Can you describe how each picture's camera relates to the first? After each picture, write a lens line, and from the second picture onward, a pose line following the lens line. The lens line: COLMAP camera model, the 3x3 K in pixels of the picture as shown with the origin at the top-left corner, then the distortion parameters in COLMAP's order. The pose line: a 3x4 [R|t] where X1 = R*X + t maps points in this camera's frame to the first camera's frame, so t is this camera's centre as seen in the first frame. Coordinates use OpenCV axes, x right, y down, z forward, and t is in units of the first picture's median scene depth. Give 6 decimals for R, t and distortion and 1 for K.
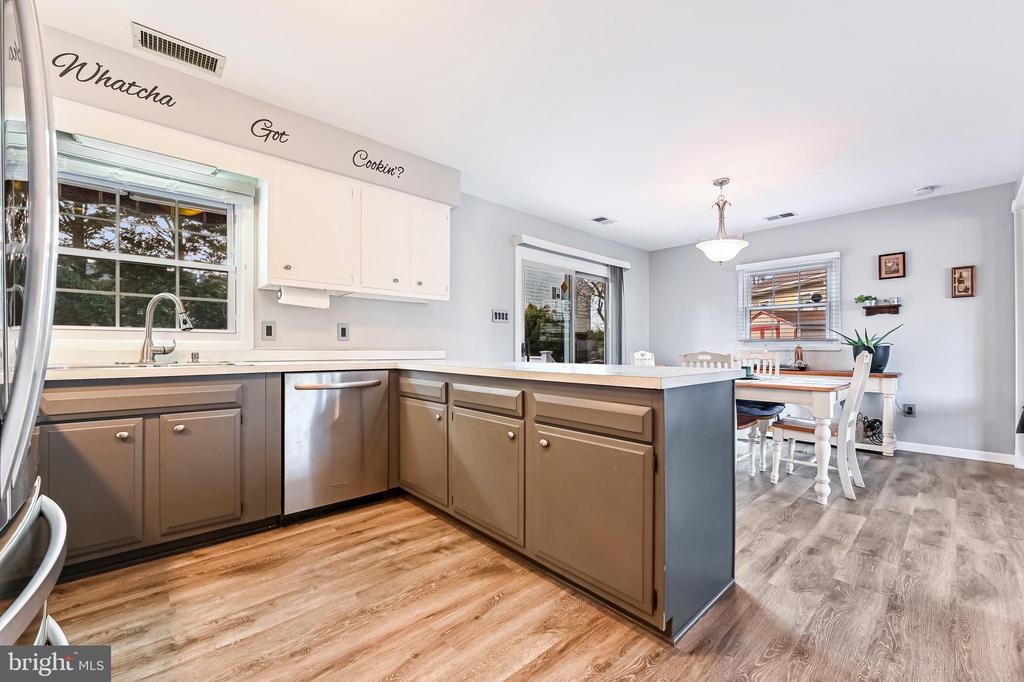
lens RADIAL K [[411.5, 0, 509.0], [0, 411.5, 344.8], [0, 0, 1]] dist [-0.001667, -0.000394]
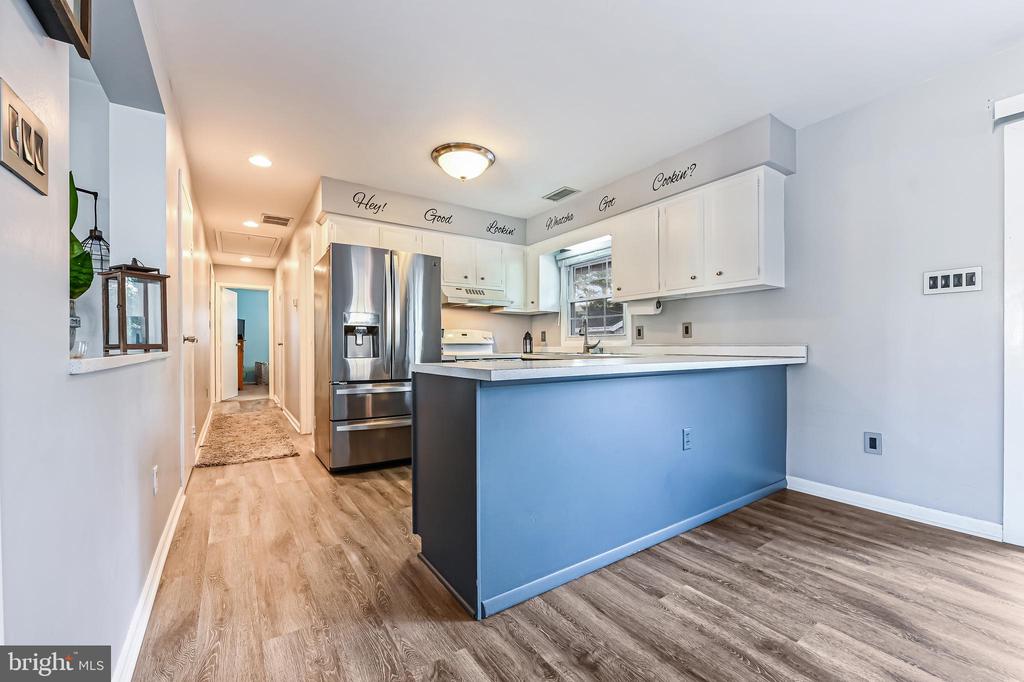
lens RADIAL K [[411.5, 0, 509.0], [0, 411.5, 344.8], [0, 0, 1]] dist [-0.001667, -0.000394]
pose [[-0.146648, -0.007365, -0.989161, 0.716229], [0.011005, 0.999898, -0.009077, 0.013428], [0.989128, -0.012217, -0.146552, 0.624775]]
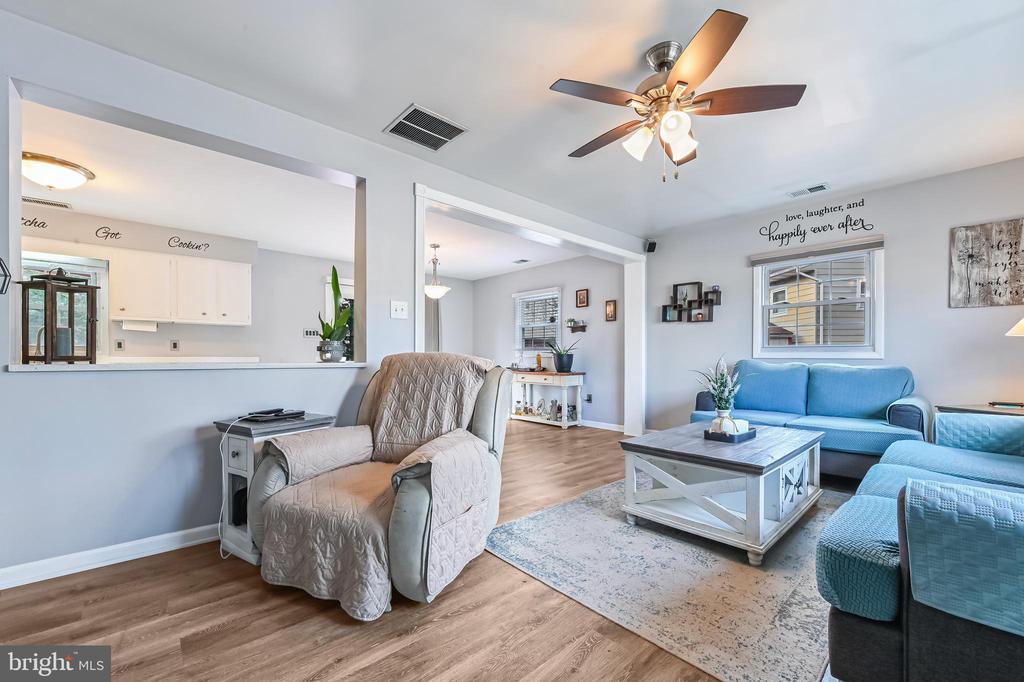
lens RADIAL K [[416.1, 0, 505.6], [0, 416.1, 359.6], [0, 0, 1]] dist [-0.002376, -0.000301]
pose [[0.999974, 0.000107, -0.007208, 0.836383], [0.000021, 0.999843, 0.017716, -0.003841], [0.007208, -0.017716, 0.999817, -0.576323]]
